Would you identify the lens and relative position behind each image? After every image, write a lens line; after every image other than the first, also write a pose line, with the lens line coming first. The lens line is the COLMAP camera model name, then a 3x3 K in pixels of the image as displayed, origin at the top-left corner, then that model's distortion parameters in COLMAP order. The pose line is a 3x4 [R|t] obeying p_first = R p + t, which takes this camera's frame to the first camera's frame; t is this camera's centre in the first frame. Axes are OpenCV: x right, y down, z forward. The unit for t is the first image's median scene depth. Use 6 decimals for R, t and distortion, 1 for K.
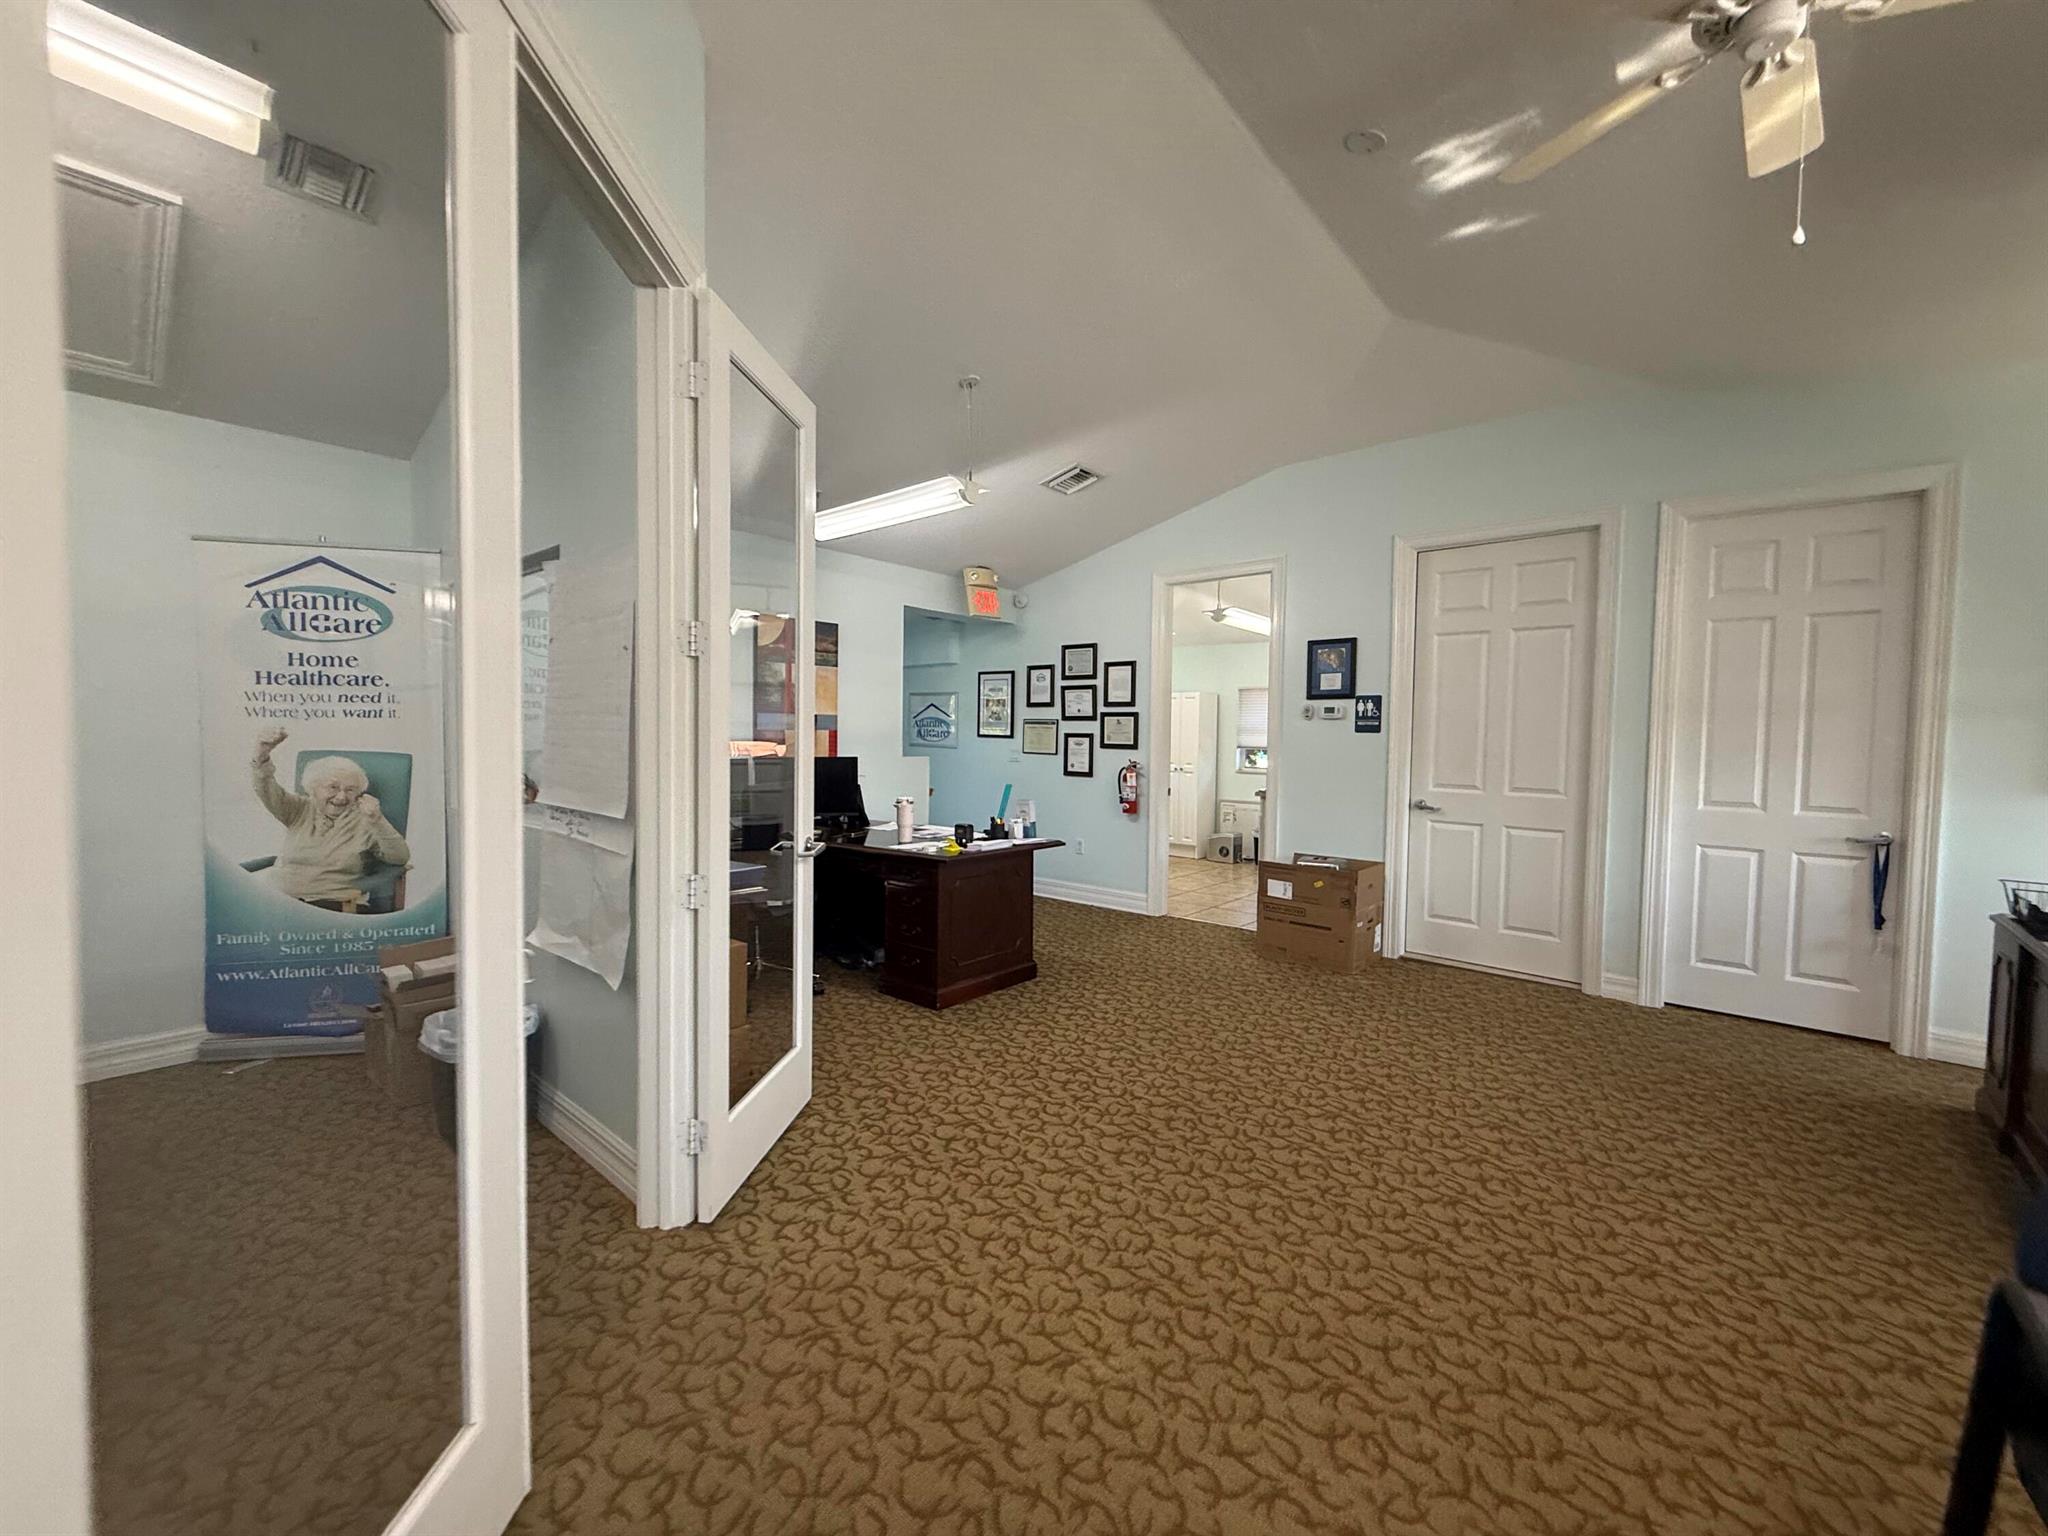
lens RADIAL K [[814.6, 0, 1019.8], [0, 814.6, 765.9], [0, 0, 1]] dist [-0.000922, 0.000175]
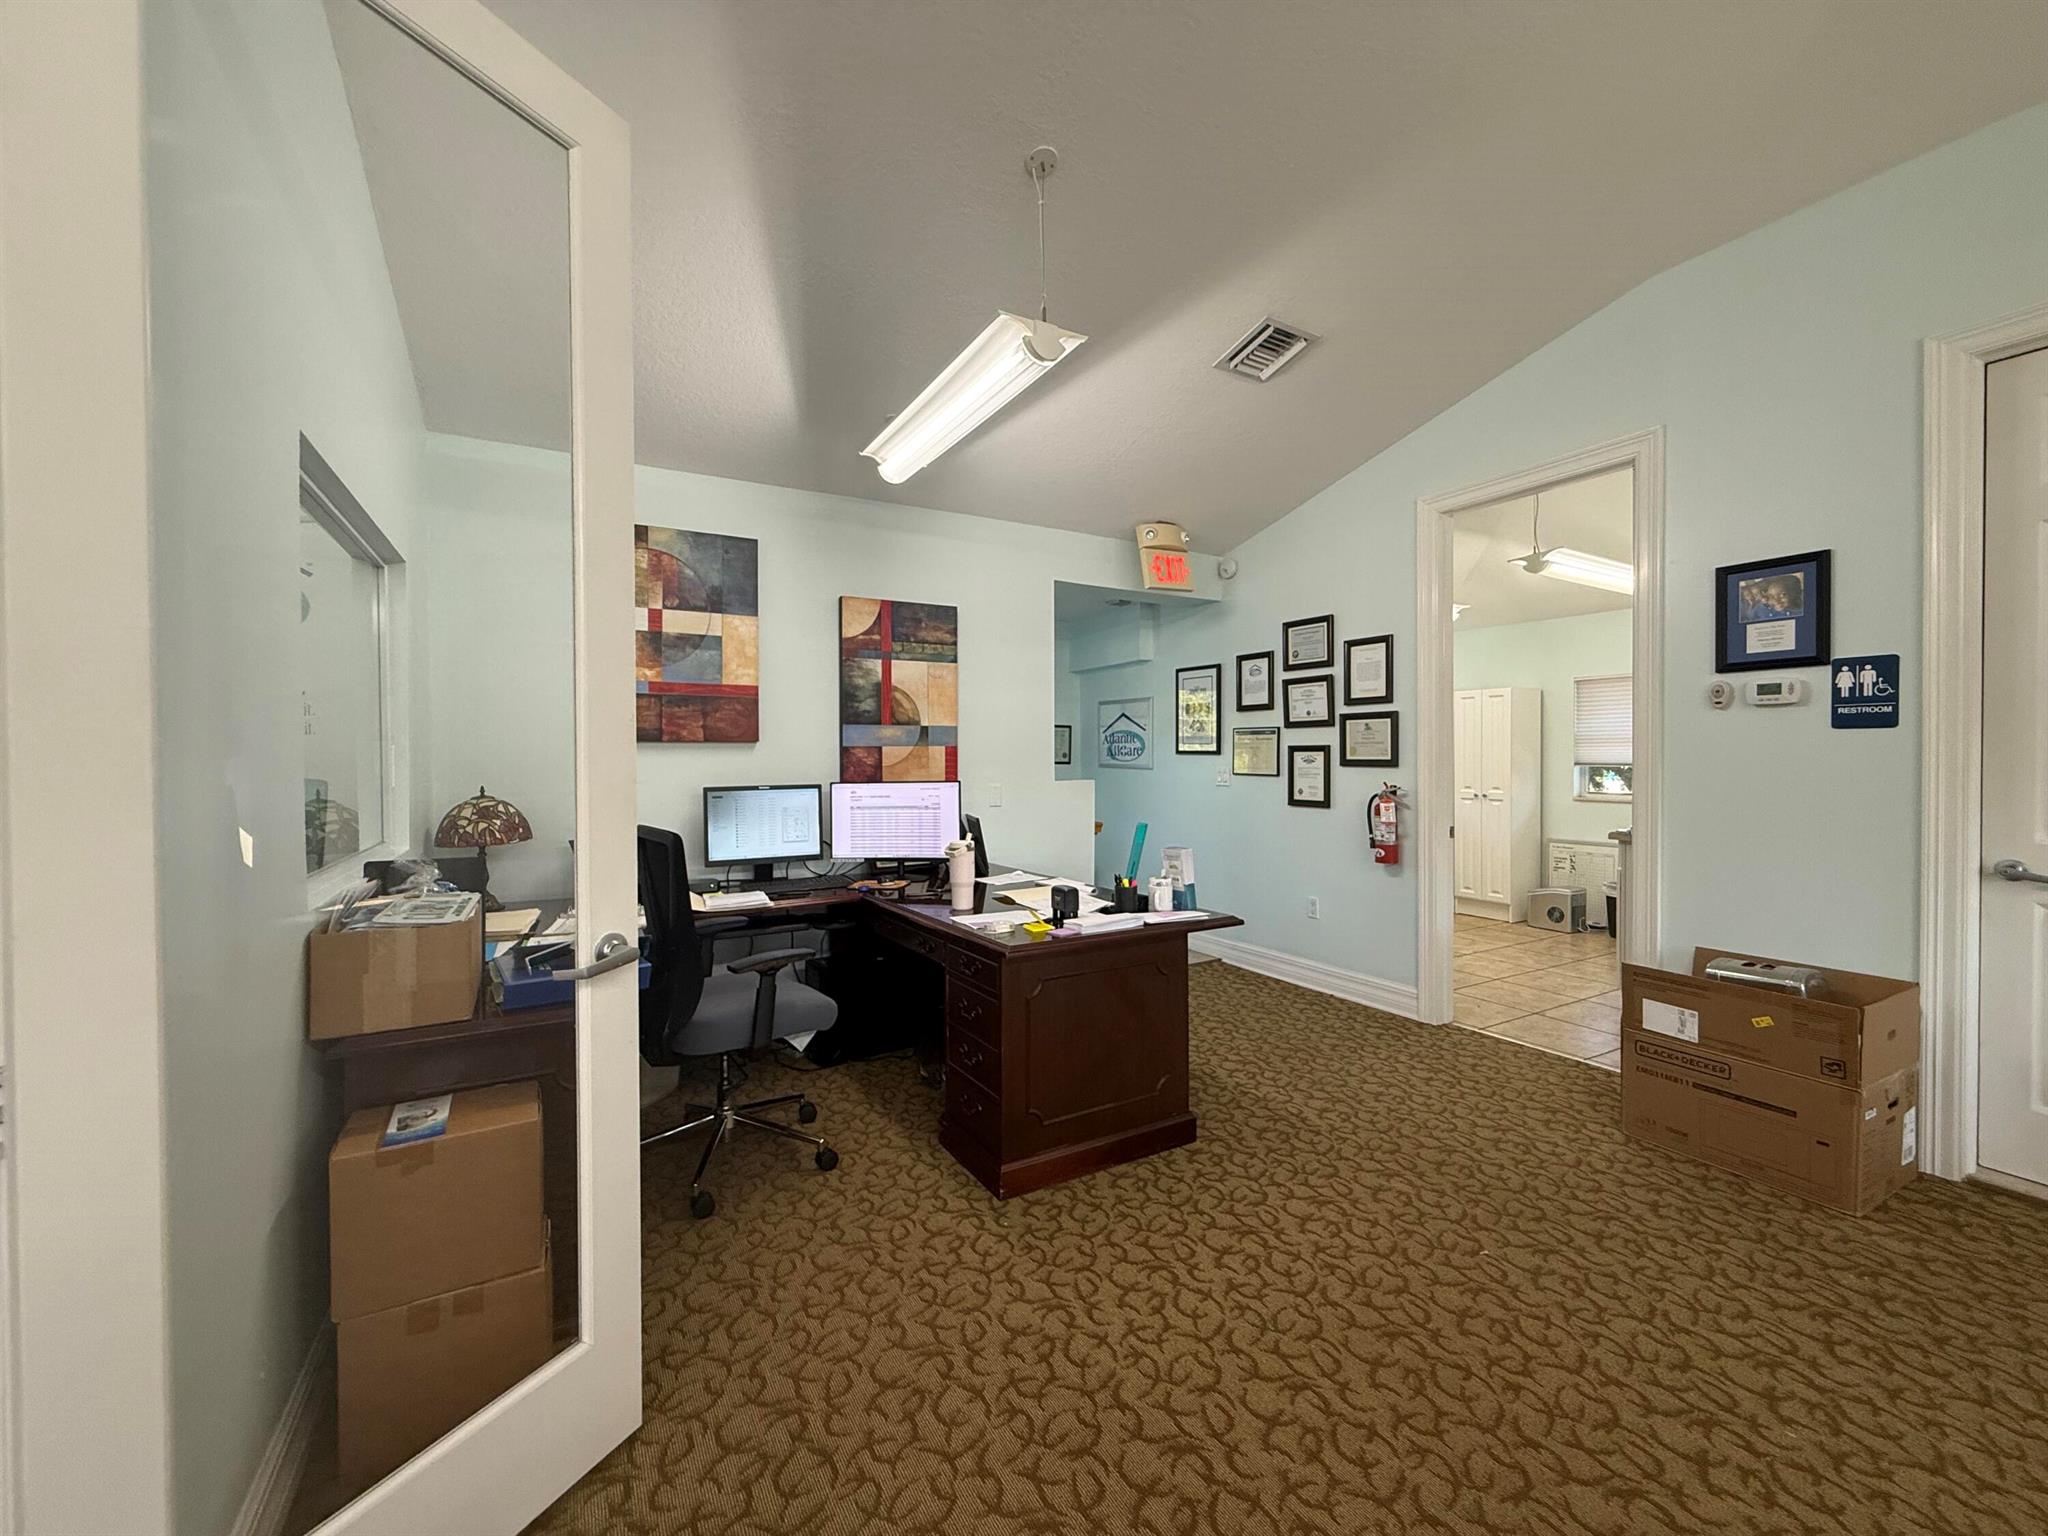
lens RADIAL K [[817.0, 0, 1019.5], [0, 817.0, 765.0], [0, 0, 1]] dist [0.000227, 0.000140]
pose [[0.943679, -0.012766, -0.330615, 0.087564], [0.002508, 0.999503, -0.031435, -0.002159], [0.330852, 0.028836, 0.943242, 0.320478]]
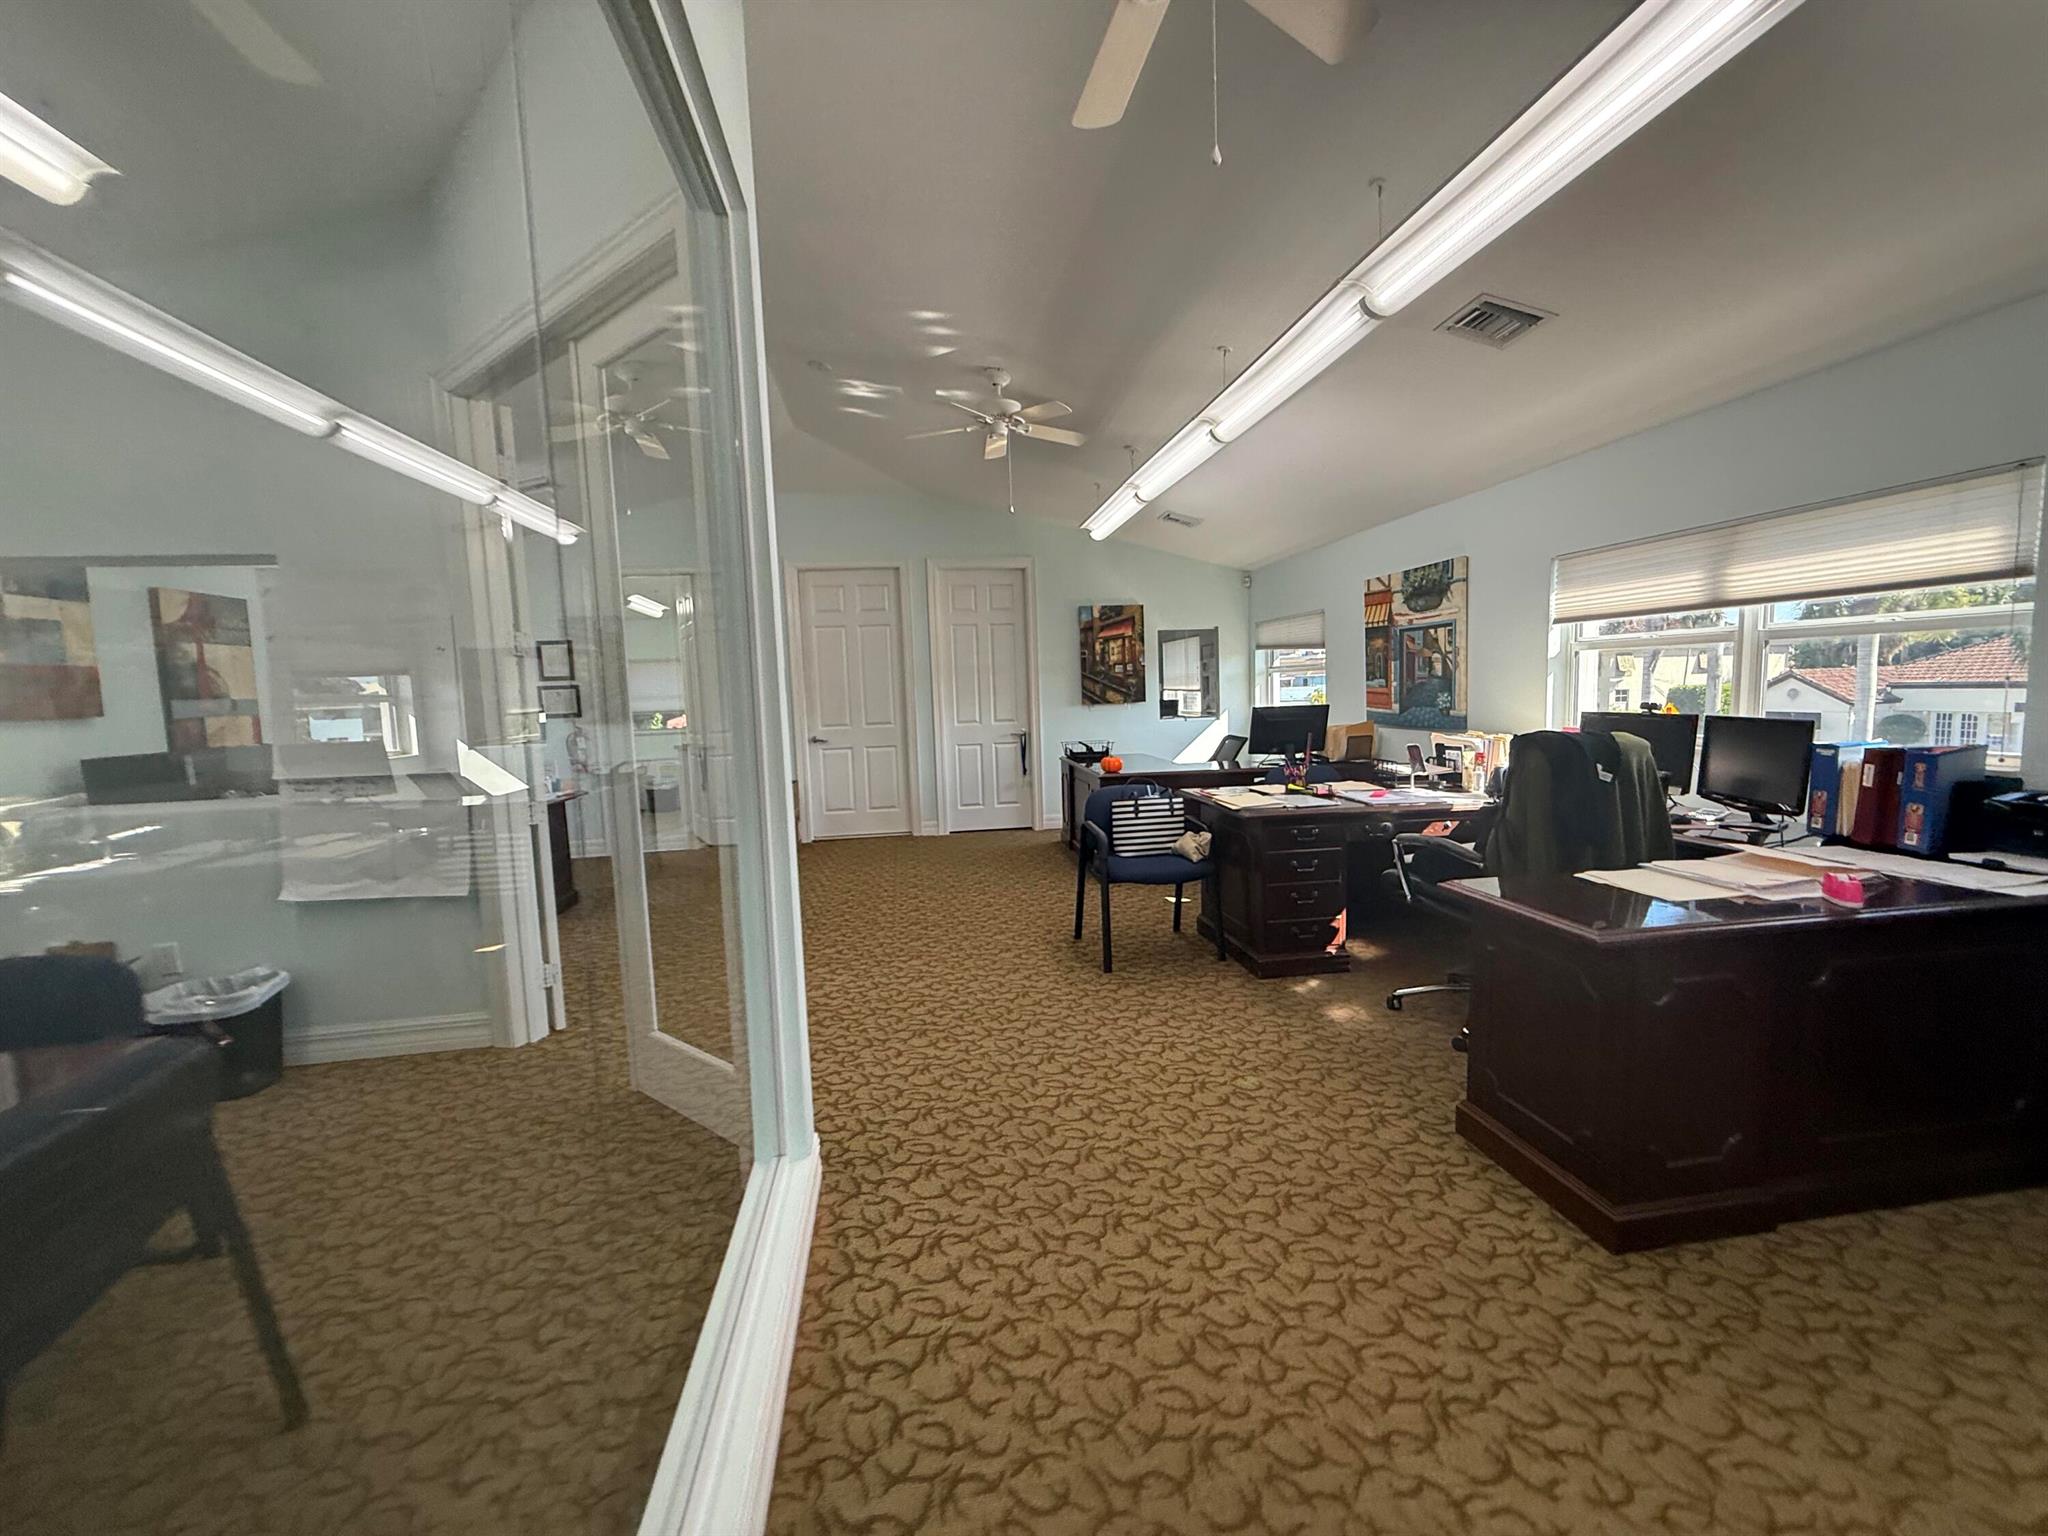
lens RADIAL K [[814.6, 0, 1019.8], [0, 814.6, 765.9], [0, 0, 1]] dist [-0.000922, 0.000175]
pose [[0.653903, -0.108502, 0.748758, -0.381612], [0.076403, 0.994074, 0.077327, 0.008207], [-0.752711, 0.006643, 0.658318, -0.273698]]
